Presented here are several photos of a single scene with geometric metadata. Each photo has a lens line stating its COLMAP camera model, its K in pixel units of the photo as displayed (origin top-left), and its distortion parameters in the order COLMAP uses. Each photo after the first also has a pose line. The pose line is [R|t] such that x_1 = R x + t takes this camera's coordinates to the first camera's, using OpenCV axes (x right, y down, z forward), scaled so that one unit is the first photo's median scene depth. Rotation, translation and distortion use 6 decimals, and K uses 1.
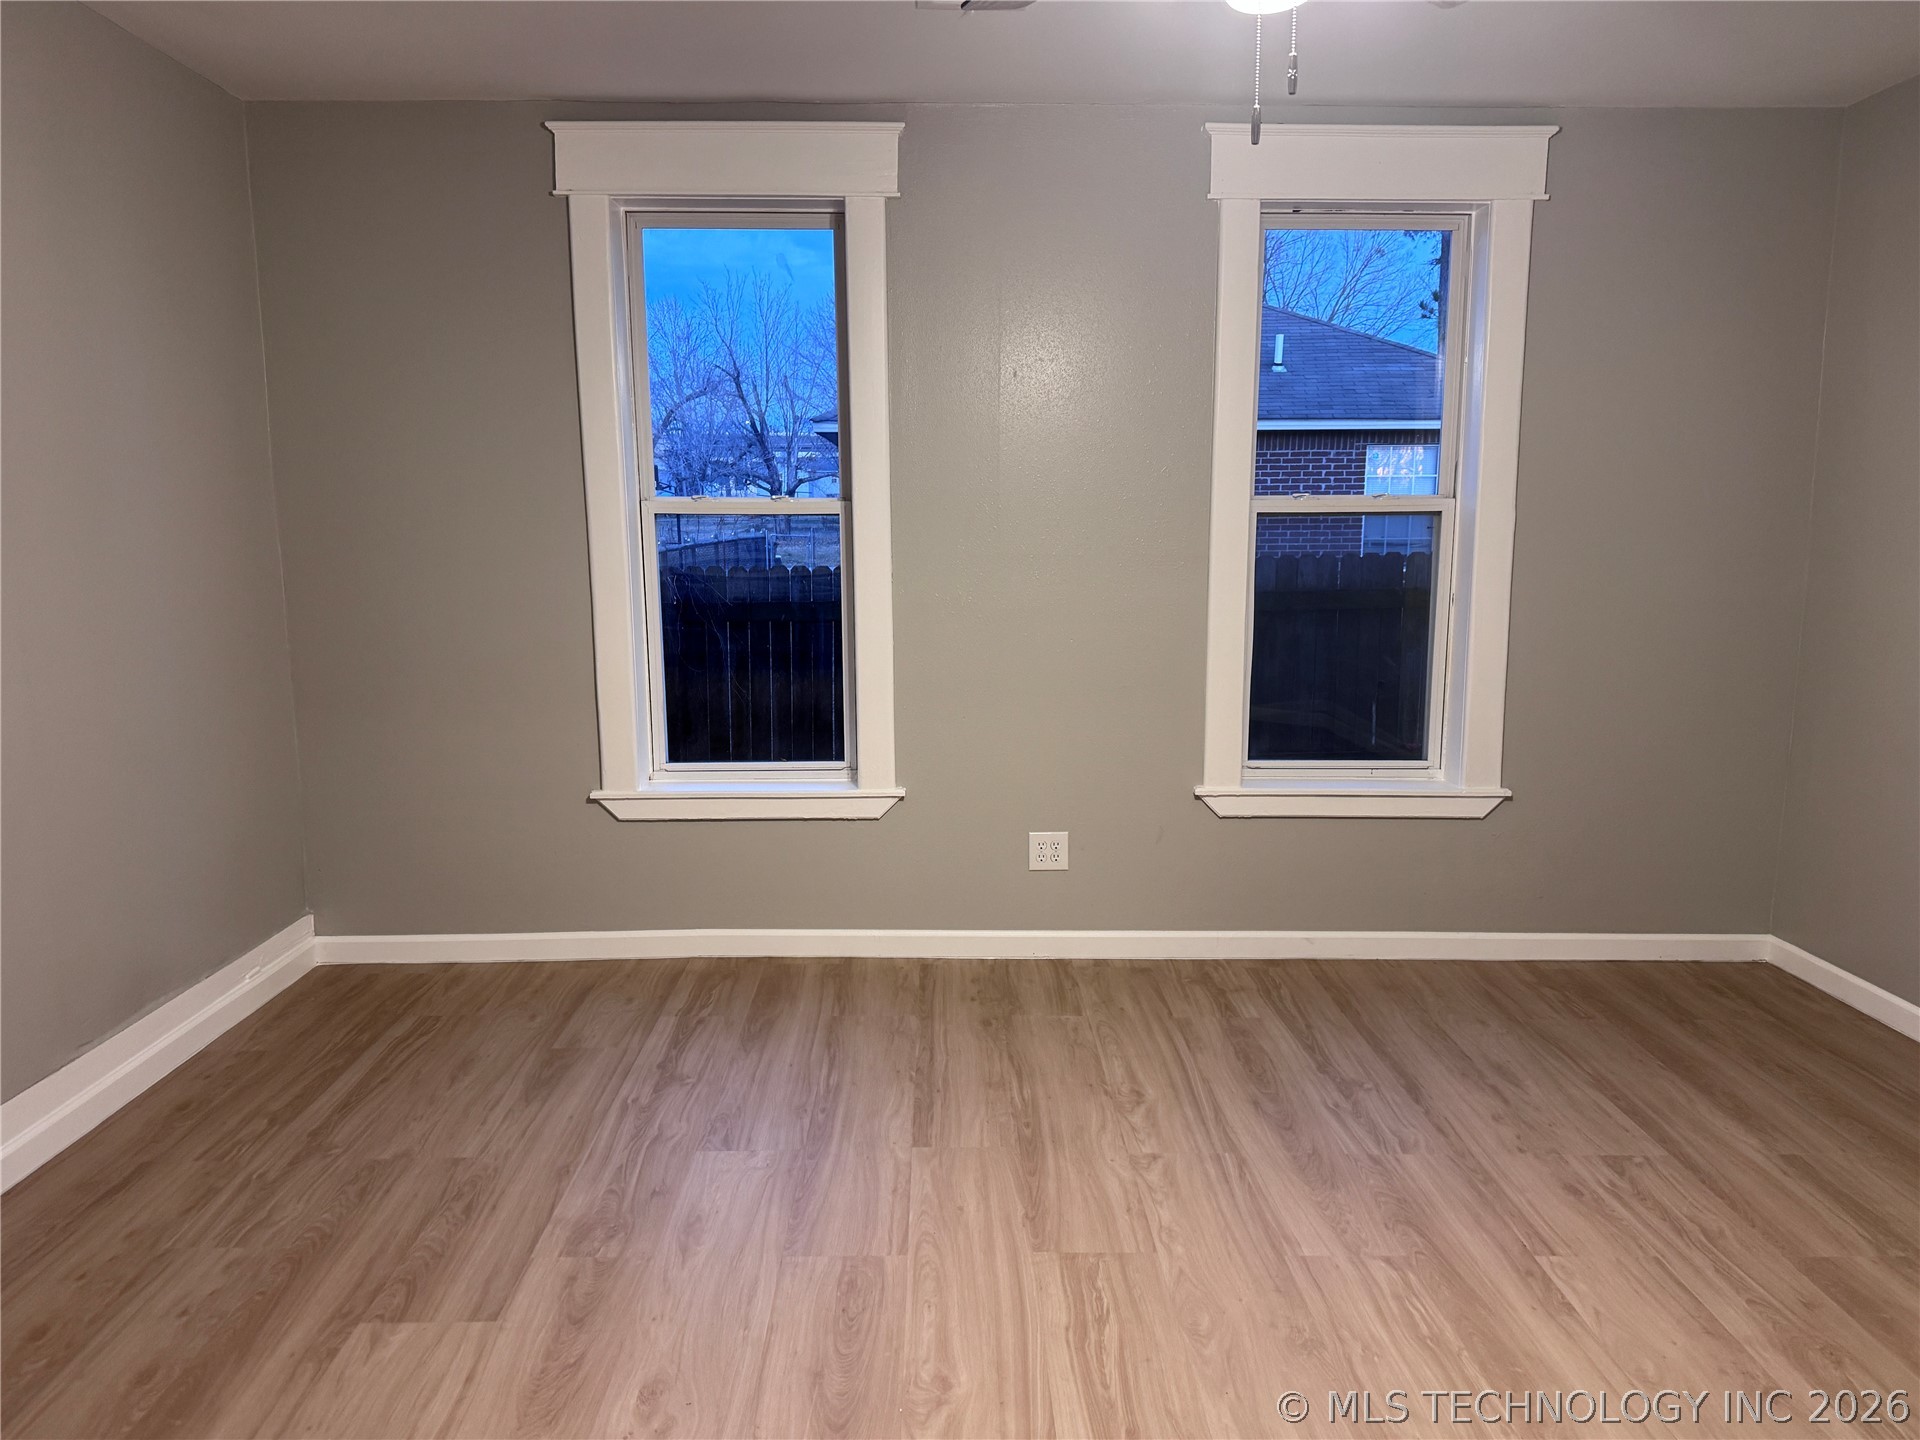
lens RADIAL K [[1364.7, 0, 958.5], [0, 1364.7, 706.3], [0, 0, 1]] dist [0.064846, -0.081252]
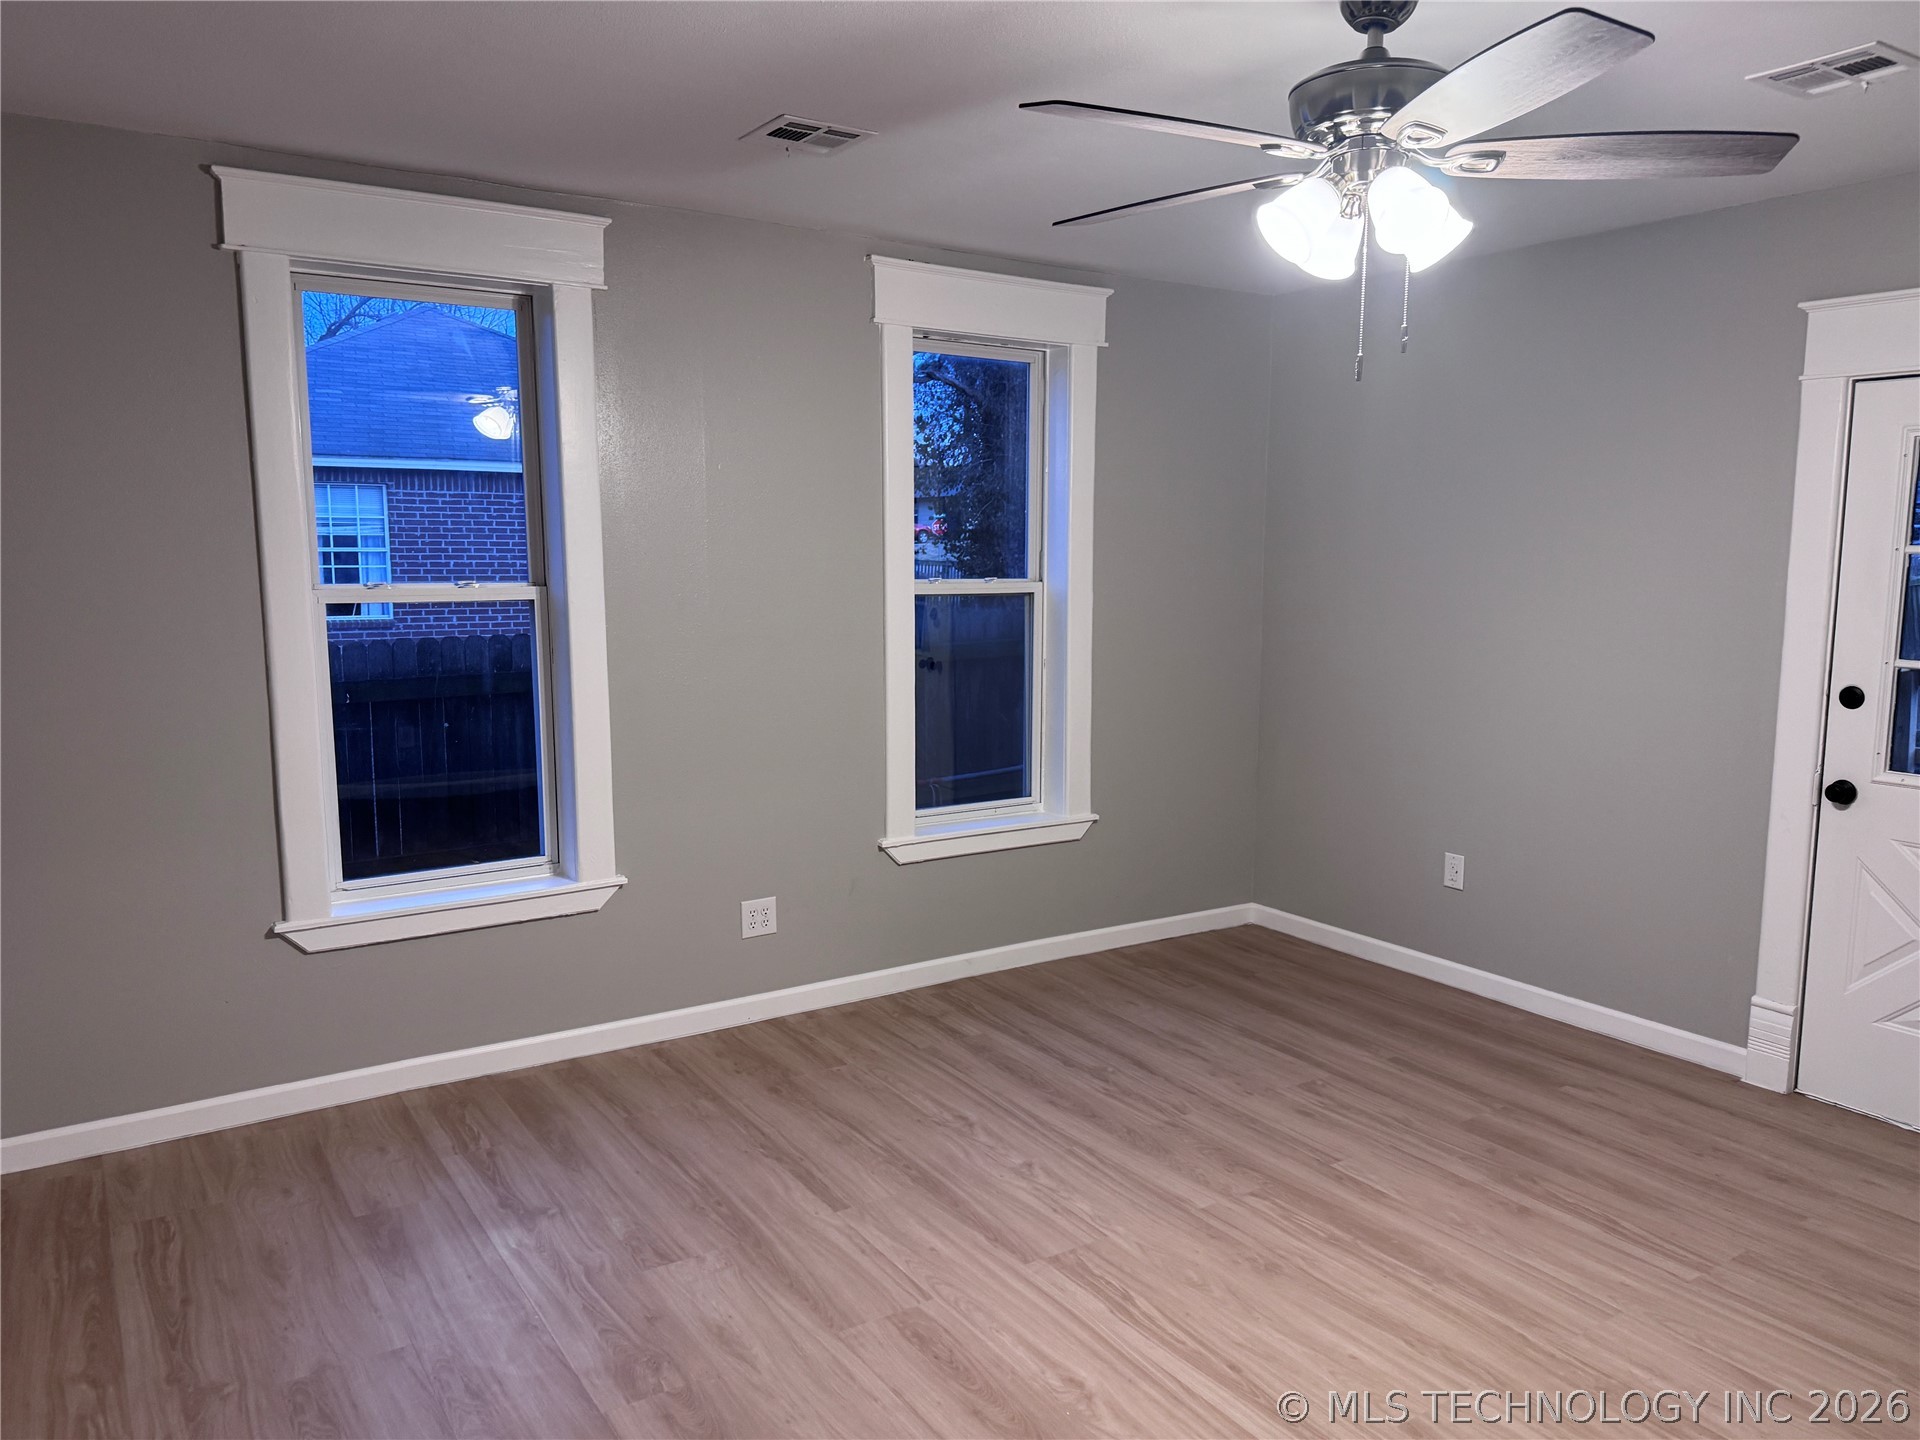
lens RADIAL K [[1364.7, 0, 958.5], [0, 1364.7, 707.6], [0, 0, 1]] dist [0.064846, -0.081252]
pose [[0.845858, -0.060791, 0.529932, -0.398814], [0.070228, 0.997528, 0.002335, -0.053075], [-0.528764, 0.035241, 0.848037, 0.022699]]
